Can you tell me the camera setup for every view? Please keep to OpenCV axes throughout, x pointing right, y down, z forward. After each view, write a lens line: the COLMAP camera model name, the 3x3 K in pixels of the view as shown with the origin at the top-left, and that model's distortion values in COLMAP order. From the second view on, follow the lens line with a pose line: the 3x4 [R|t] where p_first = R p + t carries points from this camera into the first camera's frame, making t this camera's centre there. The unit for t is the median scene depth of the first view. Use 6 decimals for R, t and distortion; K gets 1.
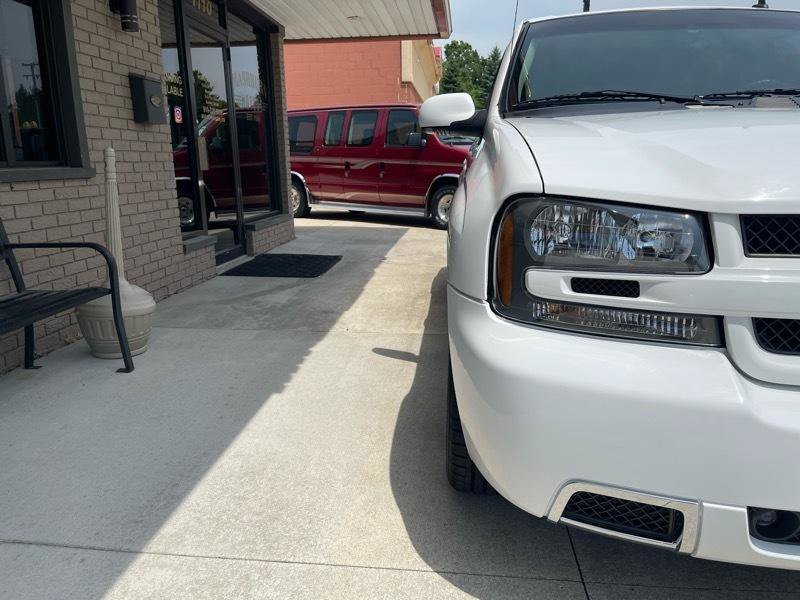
lens RADIAL K [[603.5, 0, 400.0], [0, 603.5, 300.0], [0, 0, 1]] dist [0.076518, -0.090754]
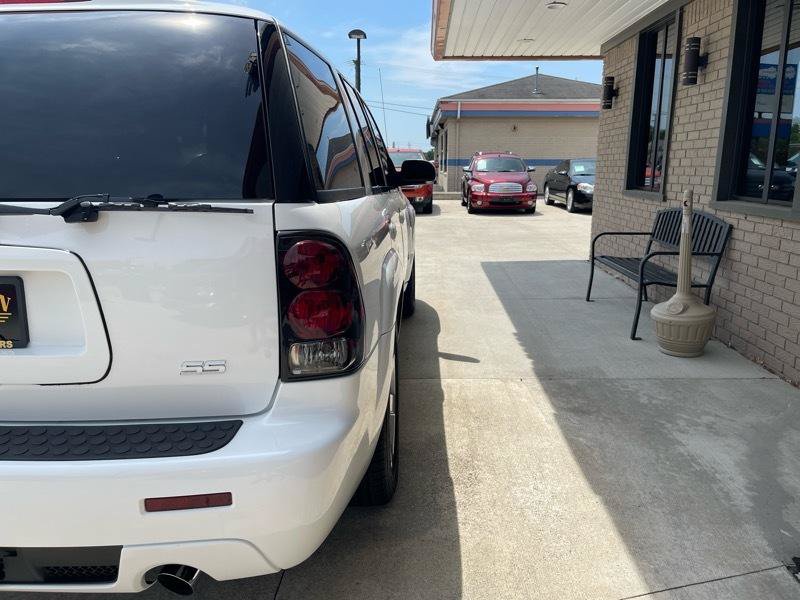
lens RADIAL K [[603.5, 0, 400.0], [0, 603.5, 300.0], [0, 0, 1]] dist [0.076518, -0.090754]
pose [[-0.998056, 0.026425, -0.056435, 0.091160], [-0.000369, 0.903115, 0.429398, -0.279874], [0.062315, 0.428584, -0.901350, 1.051897]]
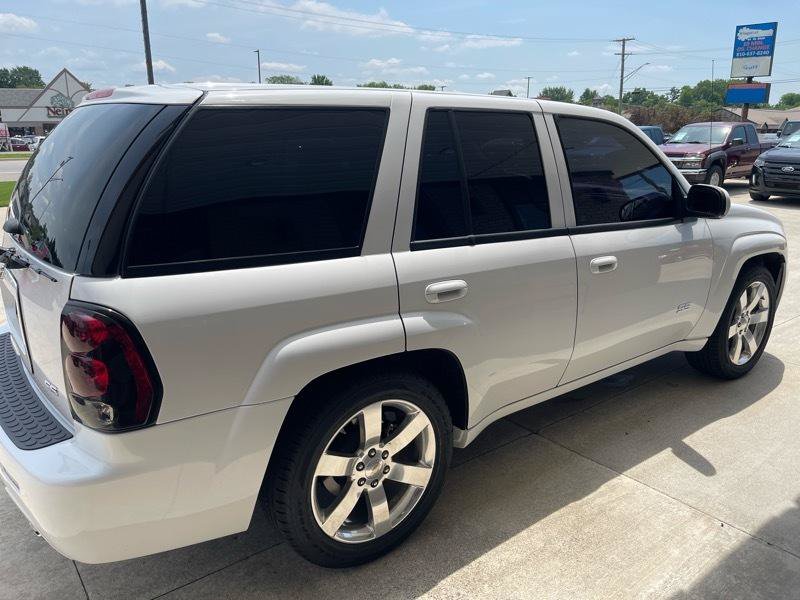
lens RADIAL K [[595.8, 0, 400.0], [0, 595.8, 300.0], [0, 0, 1]] dist [0.099375, -0.133350]
pose [[-0.683880, -0.185875, 0.705521, -0.156368], [0.169649, 0.899986, 0.401553, -0.290183], [-0.709597, 0.394305, -0.583948, 0.898223]]
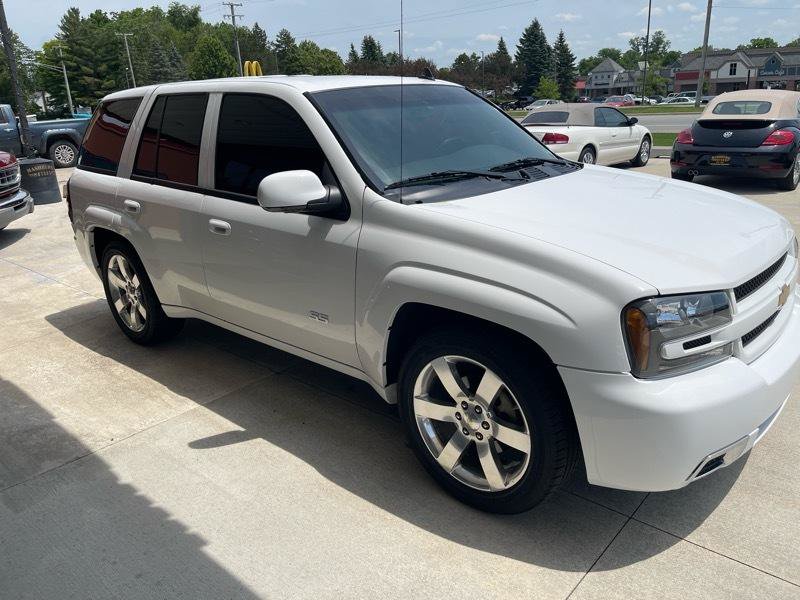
lens RADIAL K [[600.8, 0, 400.0], [0, 600.8, 300.0], [0, 0, 1]] dist [0.073539, -0.105359]
pose [[0.588059, -0.271280, 0.761967, -0.250334], [0.217595, 0.960405, 0.173996, -0.109316], [-0.778999, 0.063481, 0.623804, 0.106615]]
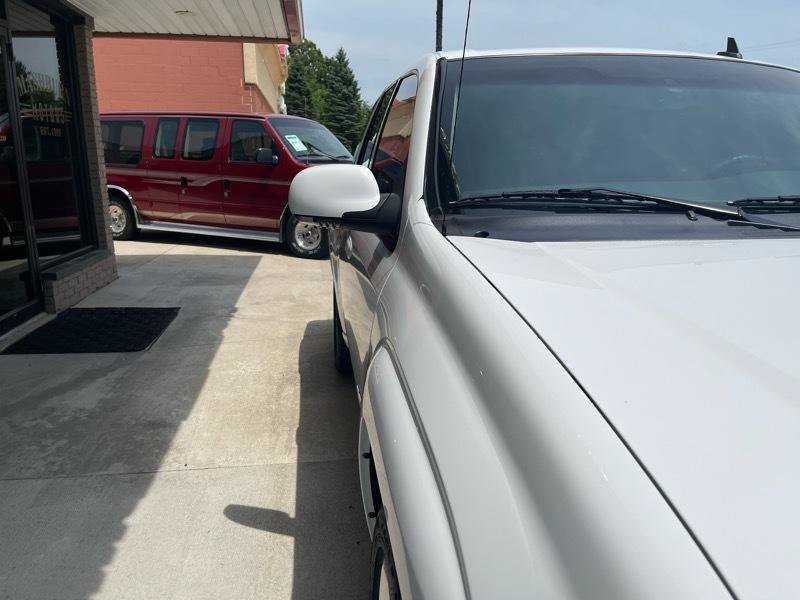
lens RADIAL K [[603.5, 0, 400.0], [0, 603.5, 300.0], [0, 0, 1]] dist [0.076518, -0.090754]
pose [[0.970220, -0.034833, 0.239709, -0.005276], [0.034114, 0.999392, 0.007149, -0.080949], [-0.239813, 0.001242, 0.970818, 0.148023]]
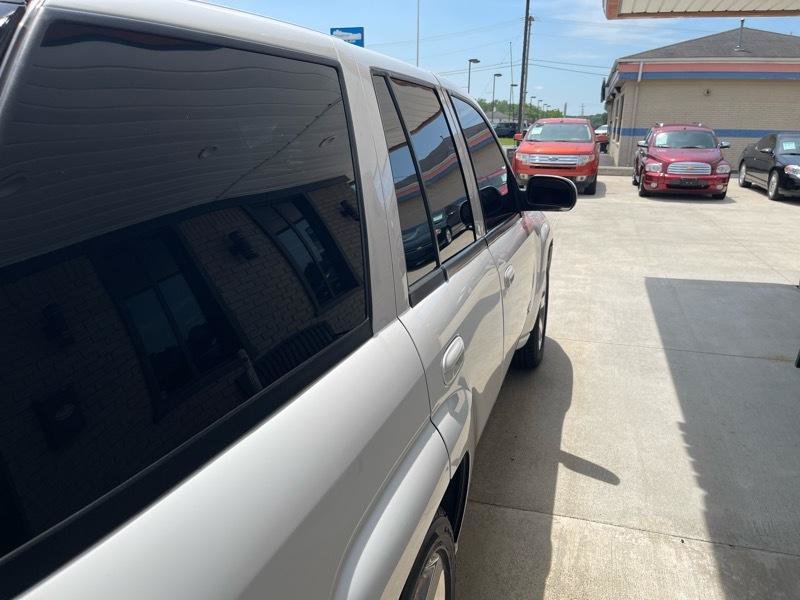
lens RADIAL K [[600.8, 0, 400.0], [0, 600.8, 300.0], [0, 0, 1]] dist [0.073539, -0.105359]
pose [[-0.979115, -0.050444, 0.196948, 0.048794], [0.050671, 0.877610, 0.476689, -0.276364], [-0.196890, 0.476714, -0.856725, 0.856671]]
